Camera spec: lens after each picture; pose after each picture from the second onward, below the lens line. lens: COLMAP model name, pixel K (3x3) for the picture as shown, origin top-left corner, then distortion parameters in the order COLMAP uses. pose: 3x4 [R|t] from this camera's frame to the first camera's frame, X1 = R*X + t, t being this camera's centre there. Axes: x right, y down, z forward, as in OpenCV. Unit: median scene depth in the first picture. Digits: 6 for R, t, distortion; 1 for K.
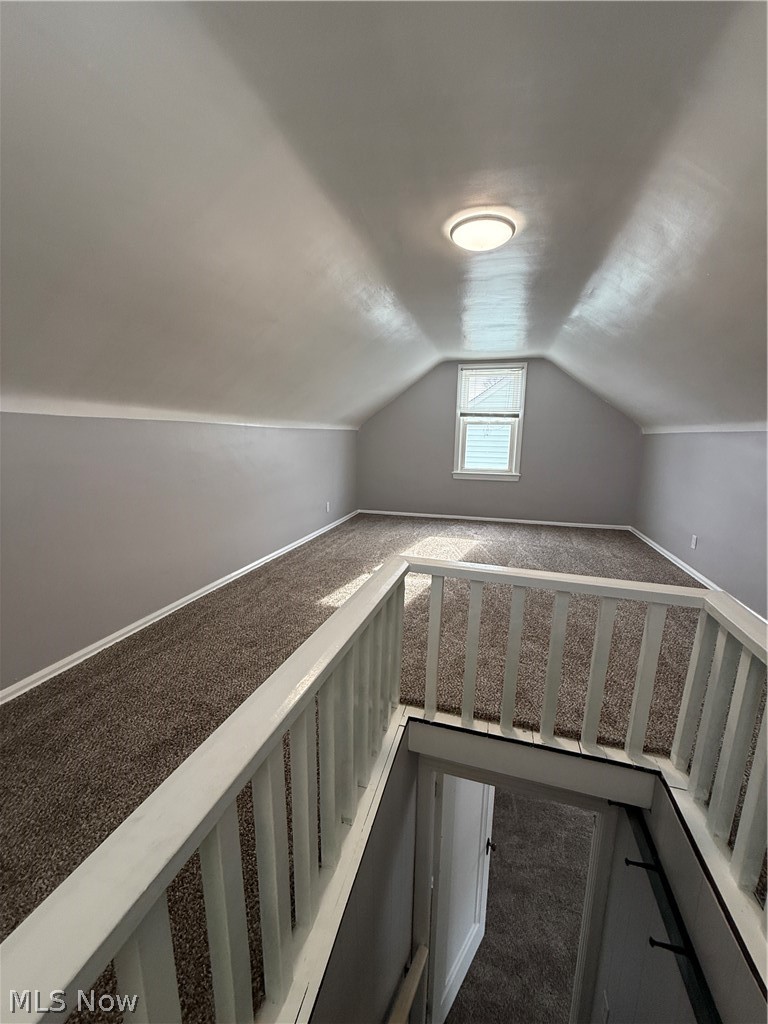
lens RADIAL K [[407.8, 0, 384.0], [0, 407.8, 512.0], [0, 0, 1]] dist [-0.000634, -0.000081]
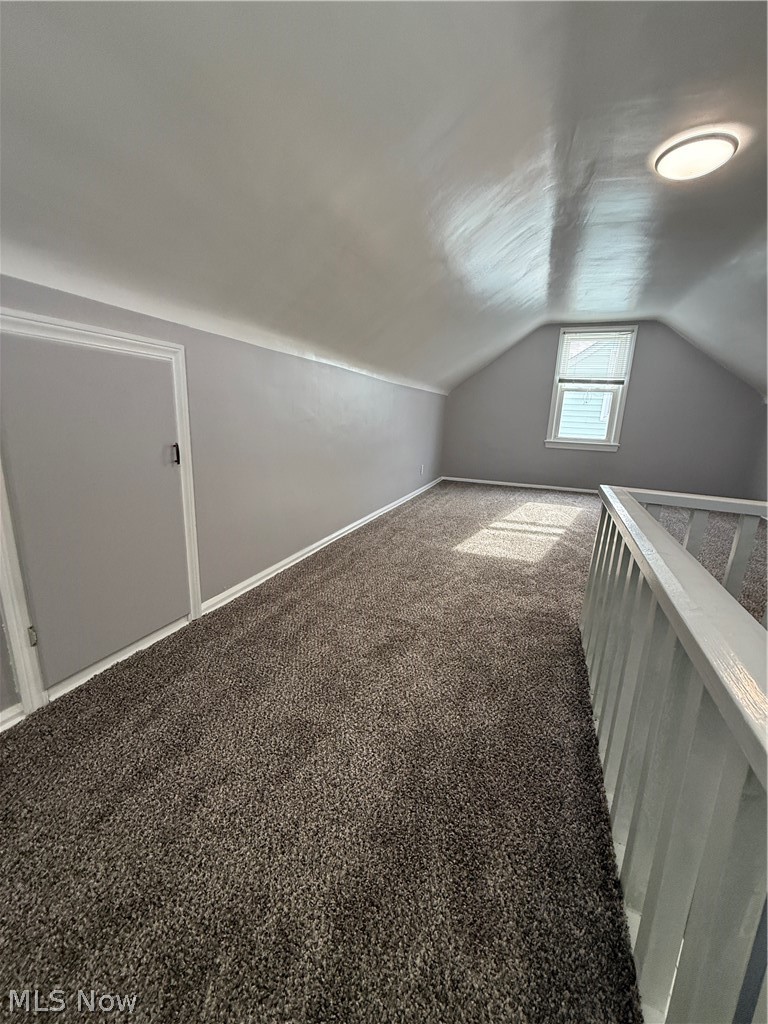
lens RADIAL K [[407.8, 0, 384.0], [0, 407.8, 512.0], [0, 0, 1]] dist [-0.000634, -0.000081]
pose [[0.995025, 0.046578, -0.088071, -0.138716], [-0.042455, 0.997939, 0.048113, 0.048113], [0.090131, -0.044135, 0.994952, -0.016795]]
